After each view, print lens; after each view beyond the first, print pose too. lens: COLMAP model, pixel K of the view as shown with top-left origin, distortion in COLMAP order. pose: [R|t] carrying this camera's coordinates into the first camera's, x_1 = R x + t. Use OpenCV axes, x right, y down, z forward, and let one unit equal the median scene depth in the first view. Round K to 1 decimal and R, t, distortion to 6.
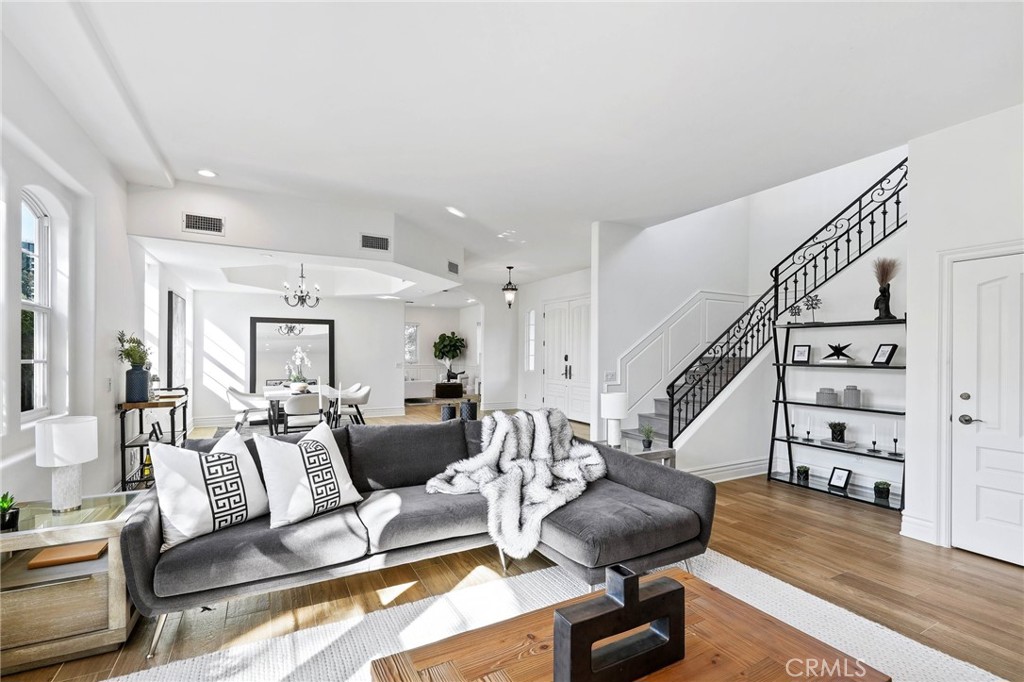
lens RADIAL K [[458.8, 0, 497.5], [0, 458.8, 353.0], [0, 0, 1]] dist [0.000225, 0.000654]
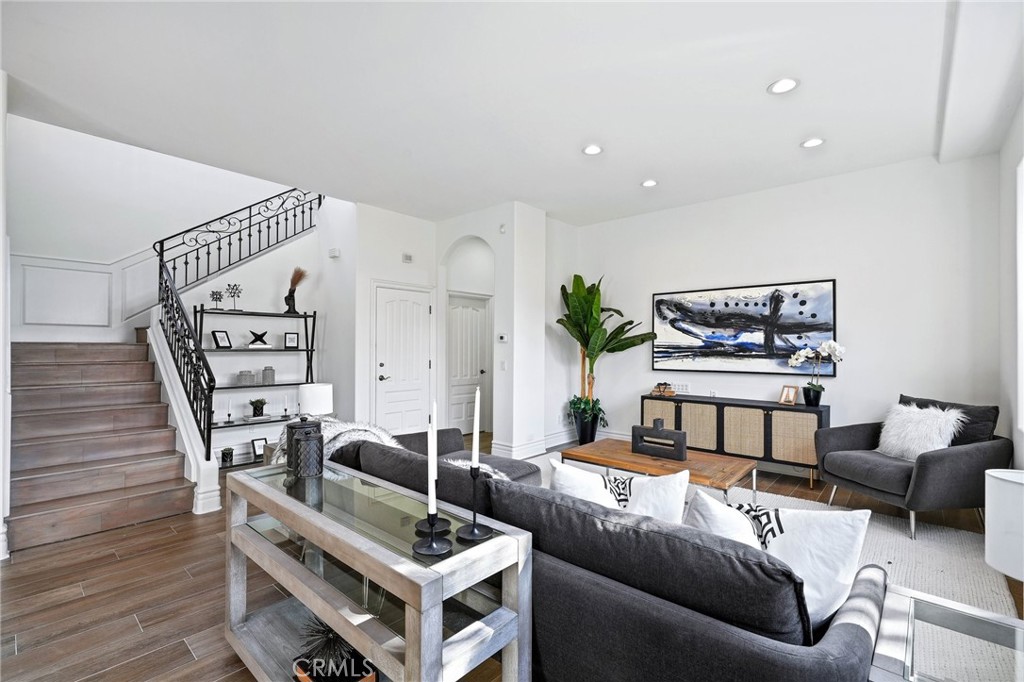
lens RADIAL K [[458.8, 0, 512.4], [0, 458.8, 347.3], [0, 0, 1]] dist [0.000225, 0.000654]
pose [[-0.368926, -0.007654, 0.929427, -0.530479], [-0.006339, 0.999964, 0.005719, 0.009503], [-0.929437, -0.003782, -0.368961, 0.789528]]
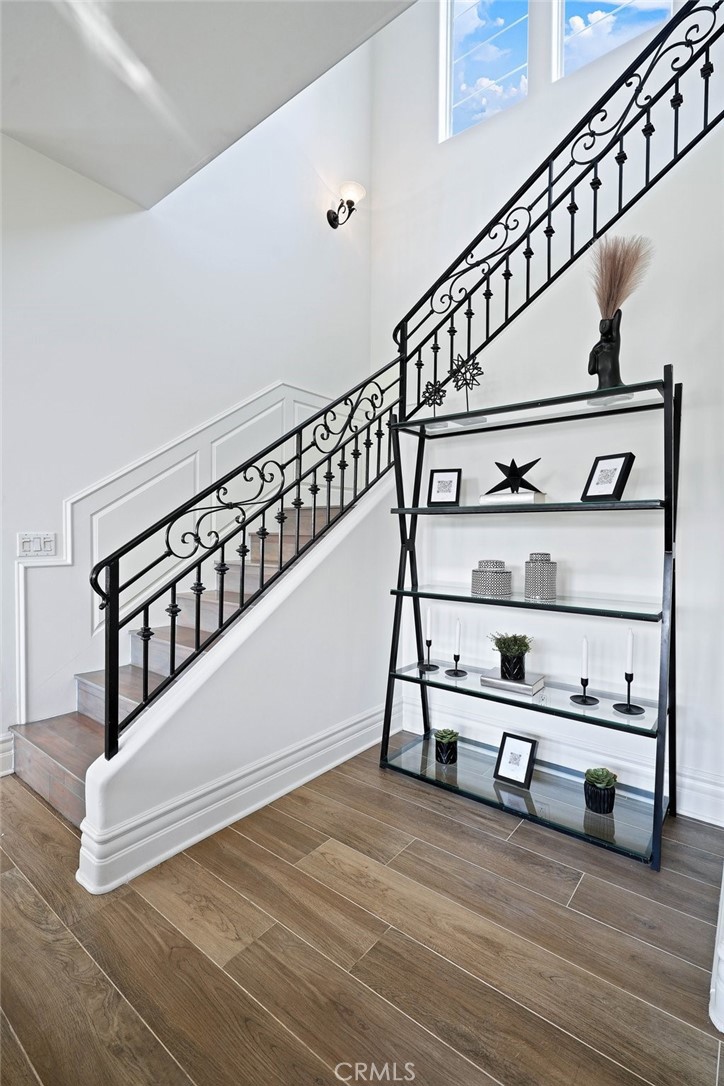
lens RADIAL K [[486.6, 0, 378.2], [0, 486.6, 545.5], [0, 0, 1]] dist [0.000225, 0.000654]
pose [[0.897802, -0.007818, 0.440331, 0.394386], [-0.002480, 0.999737, 0.022805, 0.049712], [-0.440393, -0.021567, 0.897546, 0.601932]]
